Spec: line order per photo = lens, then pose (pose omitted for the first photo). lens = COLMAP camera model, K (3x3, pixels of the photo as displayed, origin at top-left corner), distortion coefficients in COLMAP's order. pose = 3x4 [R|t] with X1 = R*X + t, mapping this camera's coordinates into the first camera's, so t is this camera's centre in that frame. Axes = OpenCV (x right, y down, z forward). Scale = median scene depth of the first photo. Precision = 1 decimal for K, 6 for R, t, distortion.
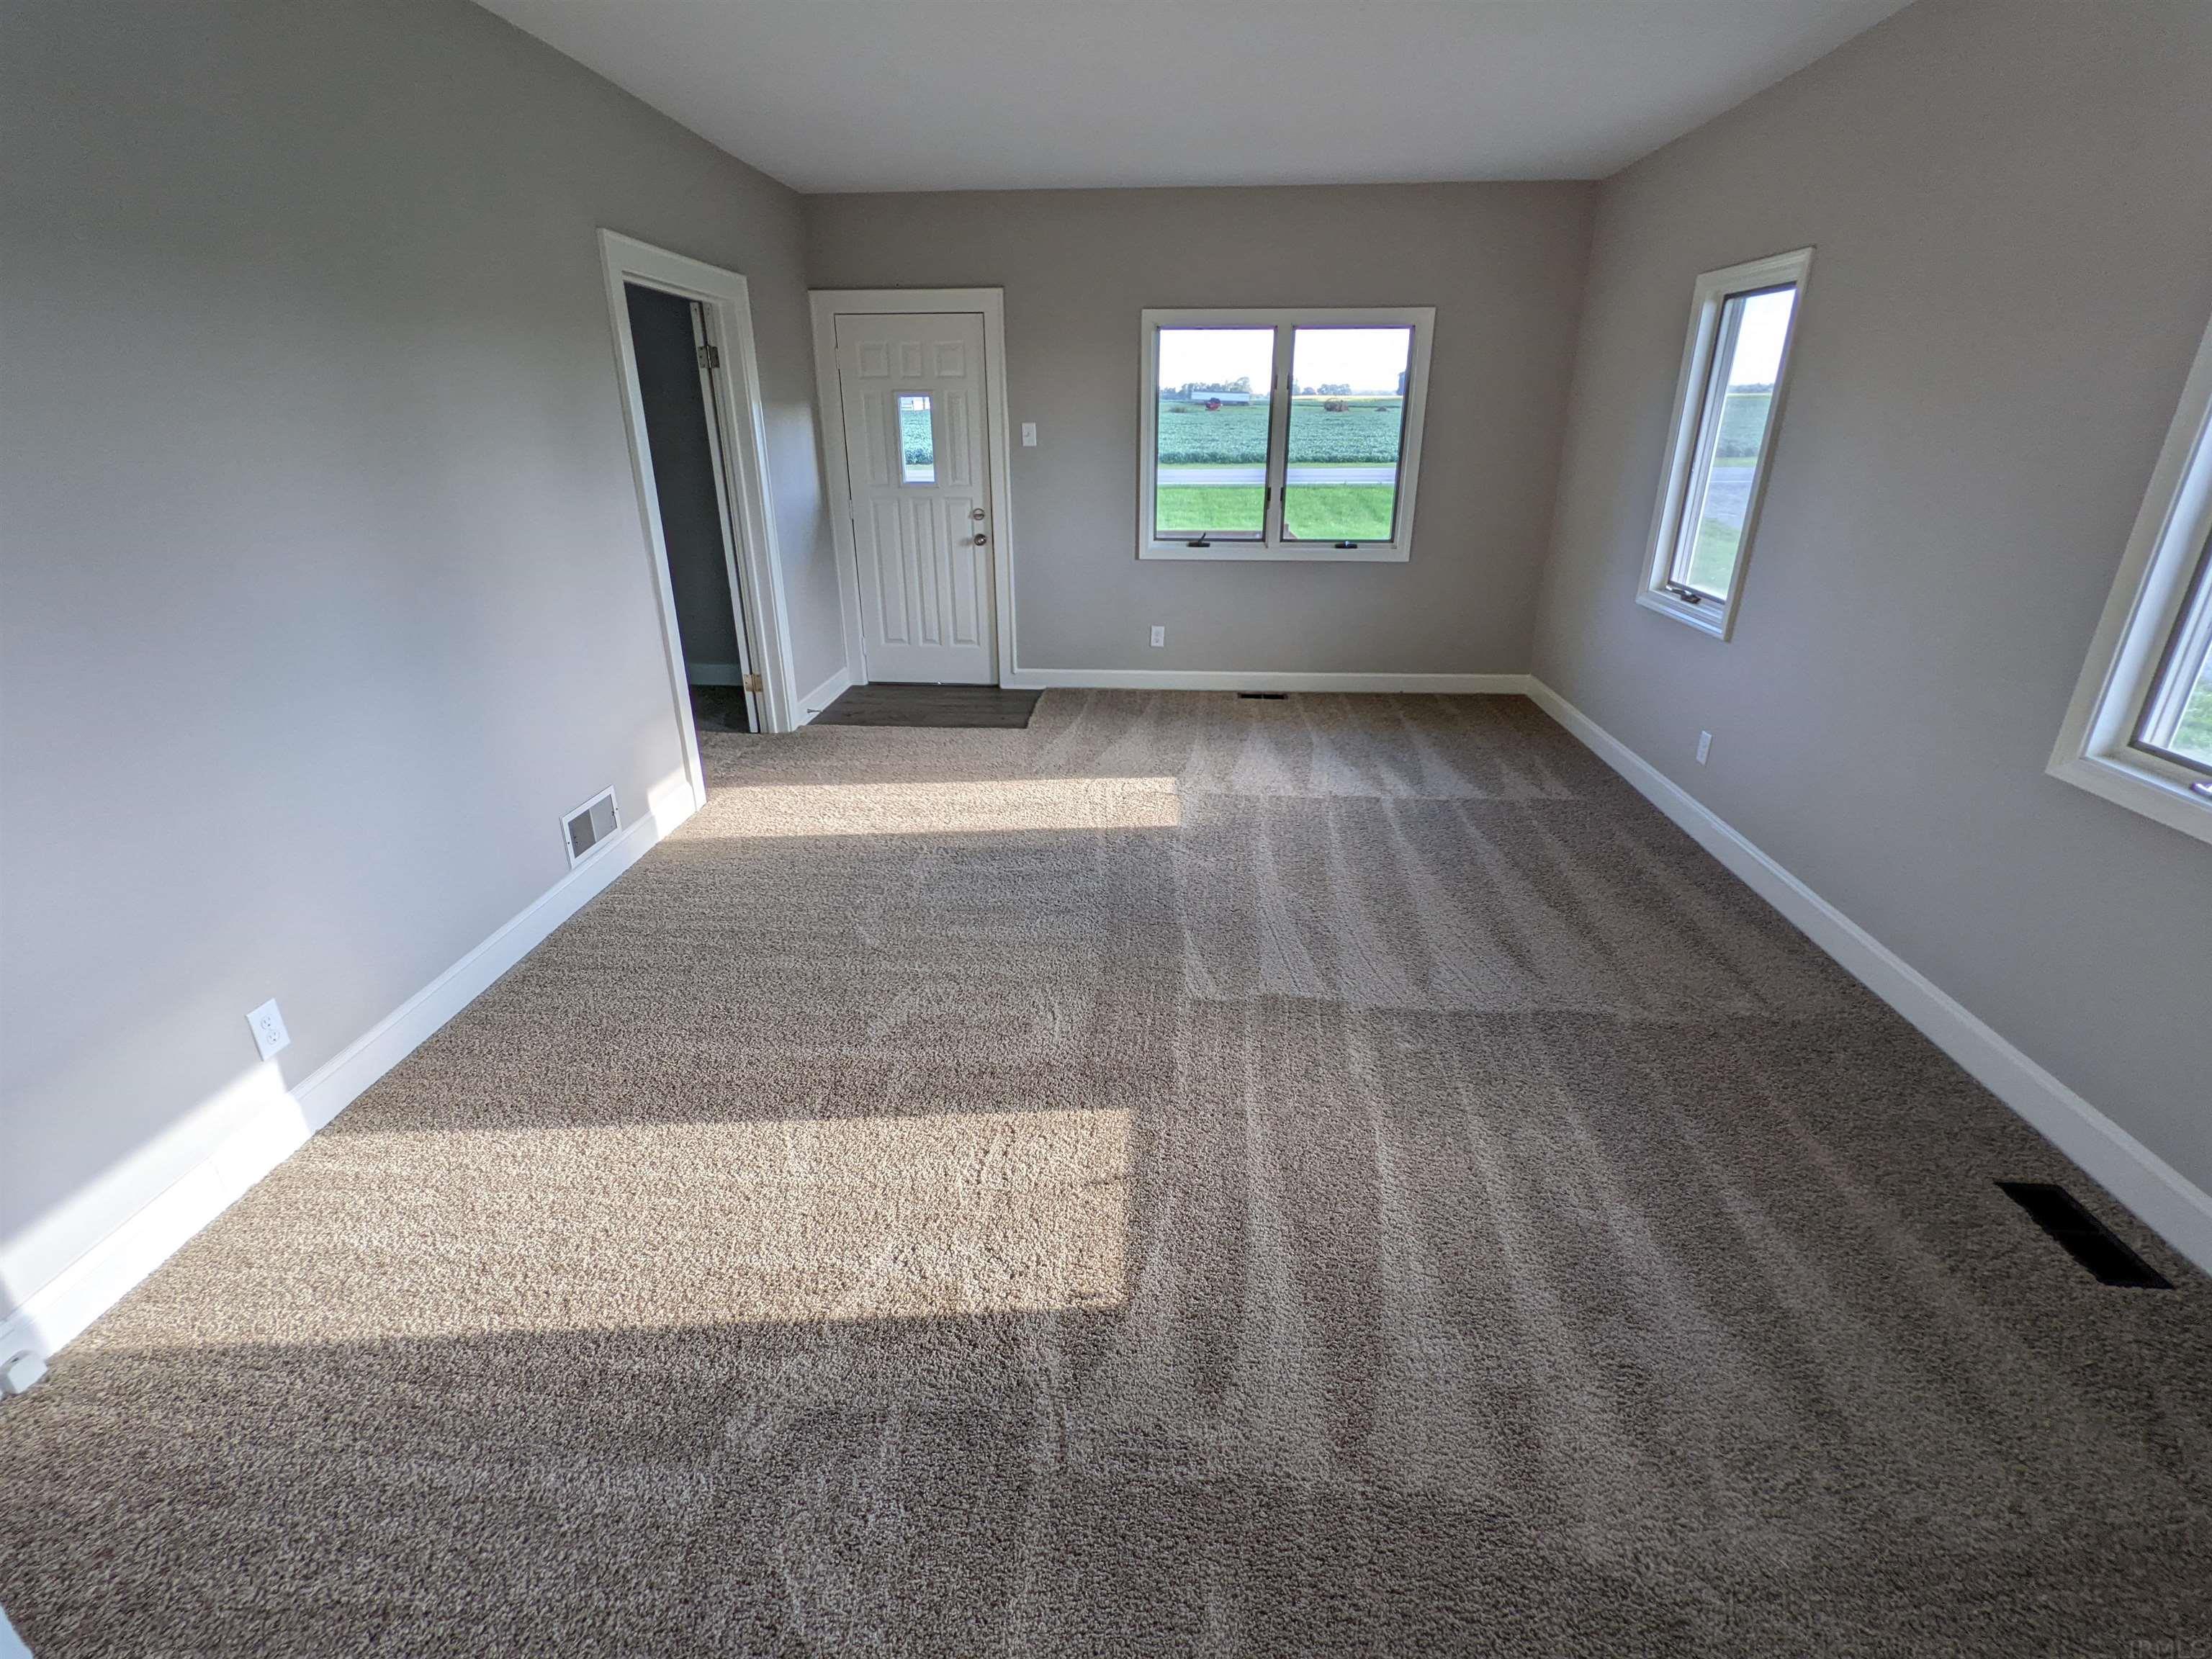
lens RADIAL K [[1049.0, 0, 1106.7], [0, 1049.0, 835.3], [0, 0, 1]] dist [0.000374, 0.000845]
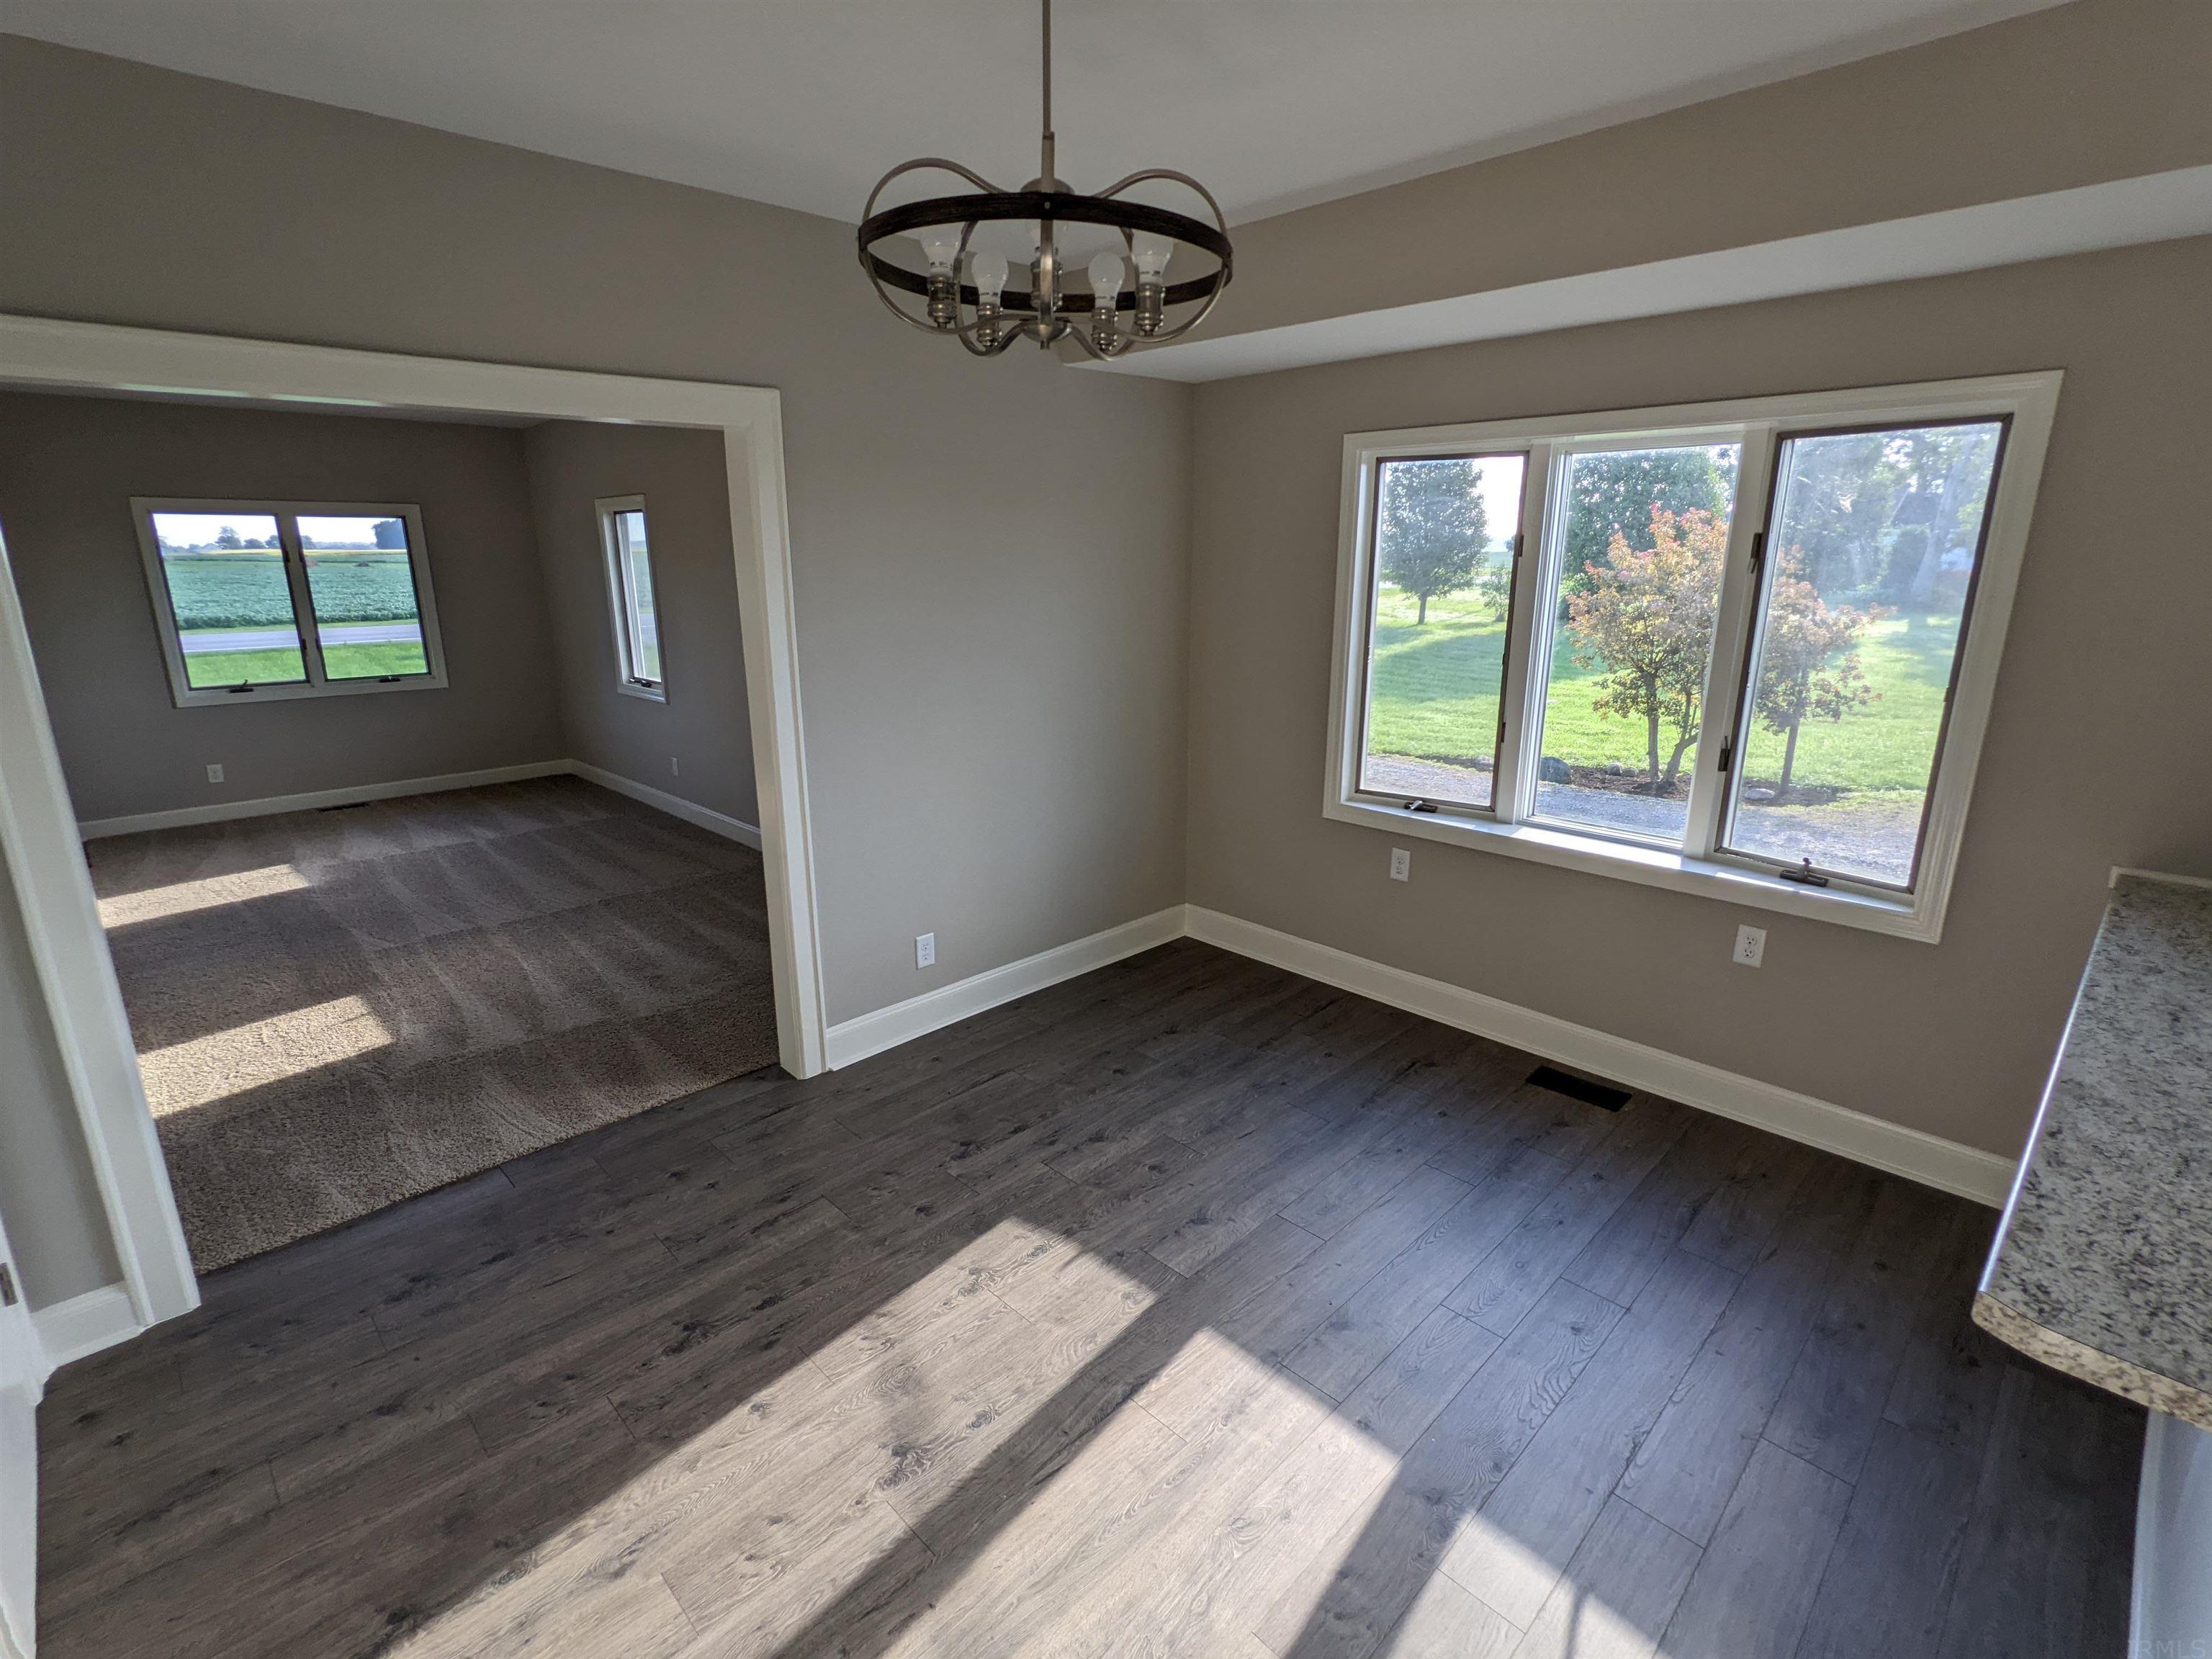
lens RADIAL K [[1049.0, 0, 1101.1], [0, 1049.0, 826.4], [0, 0, 1]] dist [0.000374, 0.000845]
pose [[0.669423, -0.190894, 0.717937, -0.228899], [0.288427, 0.957394, -0.014374, 0.258301], [-0.684604, 0.216694, 0.695960, -0.702007]]
